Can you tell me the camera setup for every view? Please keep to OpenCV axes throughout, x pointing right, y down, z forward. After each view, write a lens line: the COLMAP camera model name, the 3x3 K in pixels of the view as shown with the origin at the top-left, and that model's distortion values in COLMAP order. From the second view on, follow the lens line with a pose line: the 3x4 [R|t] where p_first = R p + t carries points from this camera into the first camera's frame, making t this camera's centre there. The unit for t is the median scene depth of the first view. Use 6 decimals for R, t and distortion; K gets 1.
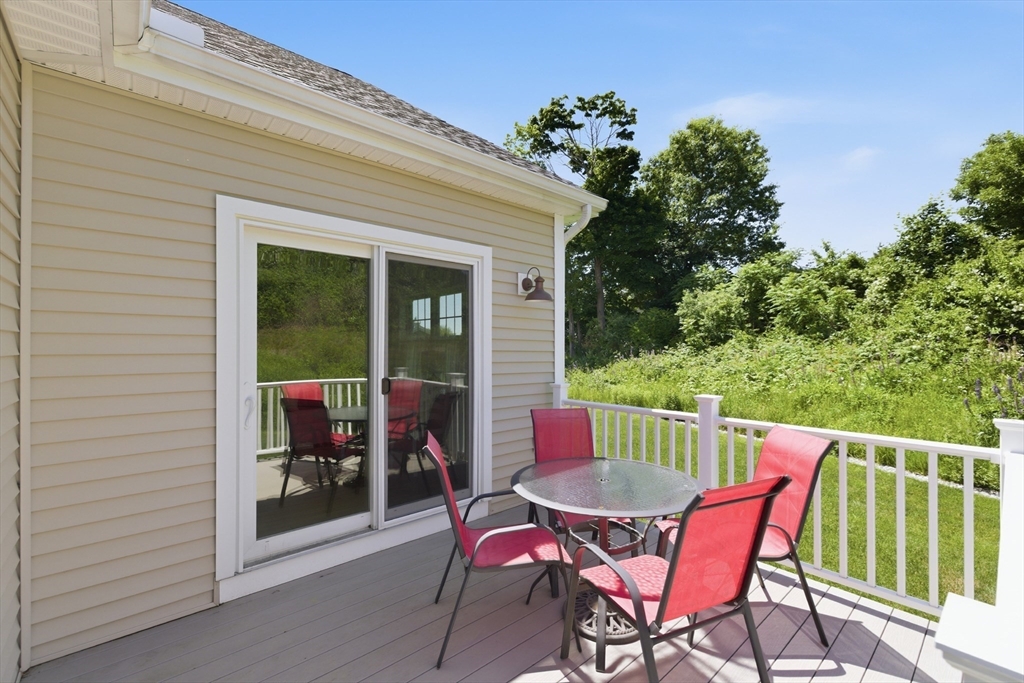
lens RADIAL K [[438.1, 0, 507.6], [0, 438.1, 341.7], [0, 0, 1]] dist [0.001145, -0.000162]
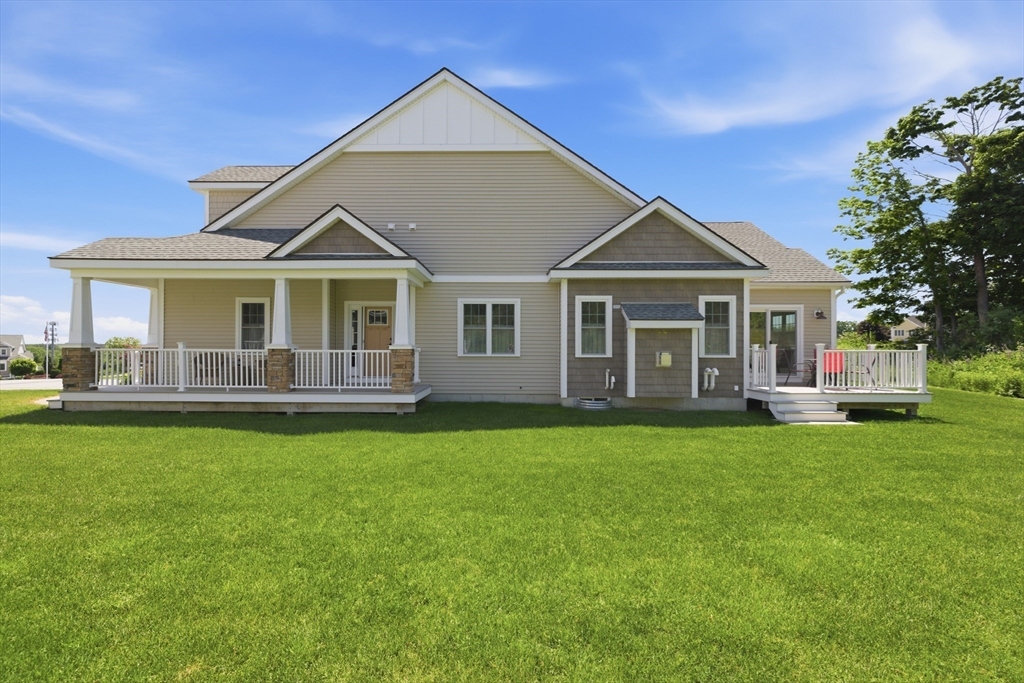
lens RADIAL K [[438.1, 0, 507.6], [0, 438.1, 341.7], [0, 0, 1]] dist [0.001145, -0.000162]
pose [[0.746881, 0.000316, -0.664957, 0.073681], [0.000583, 0.999999, 0.001129, 0.010381], [0.664957, -0.001230, 0.746880, -0.442533]]
